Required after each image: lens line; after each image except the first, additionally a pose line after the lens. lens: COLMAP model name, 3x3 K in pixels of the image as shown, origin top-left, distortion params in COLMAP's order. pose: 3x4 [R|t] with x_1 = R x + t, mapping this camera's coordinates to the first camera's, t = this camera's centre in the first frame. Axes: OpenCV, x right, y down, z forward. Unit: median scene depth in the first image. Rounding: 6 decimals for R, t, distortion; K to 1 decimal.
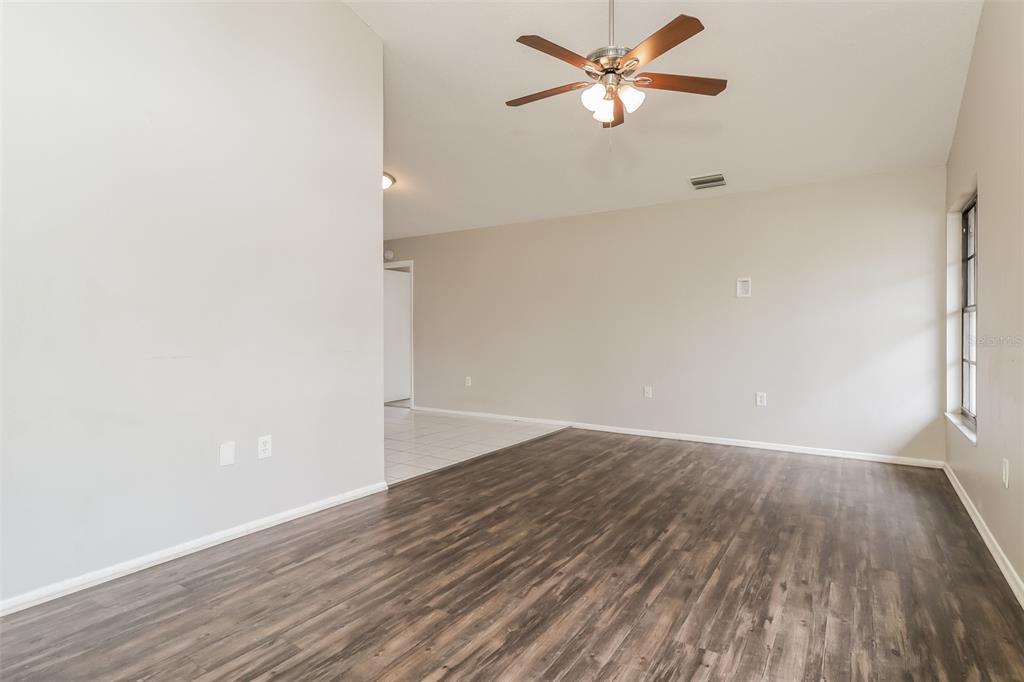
lens RADIAL K [[533.0, 0, 512.0], [0, 533.0, 341.0], [0, 0, 1]] dist [-0.000149, -0.000035]
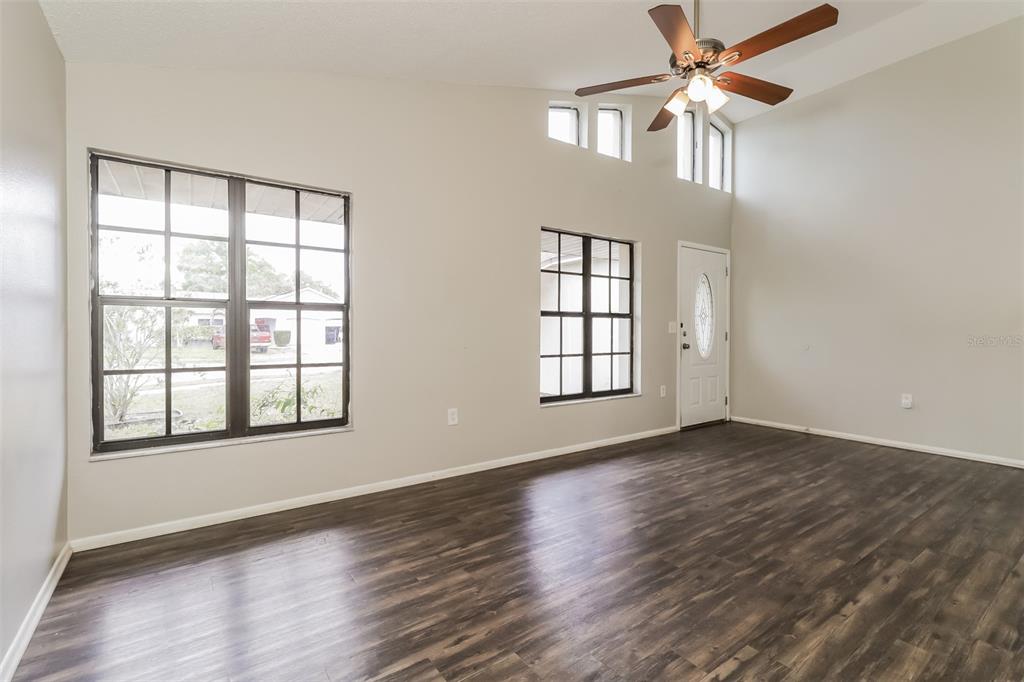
lens RADIAL K [[479.5, 0, 517.6], [0, 479.5, 333.9], [0, 0, 1]] dist [0.000260, 0.000060]
pose [[-0.937958, -0.003924, 0.346726, 0.192067], [0.006045, 0.999599, 0.027666, -0.041667], [-0.346695, 0.028046, -0.937559, 2.006400]]
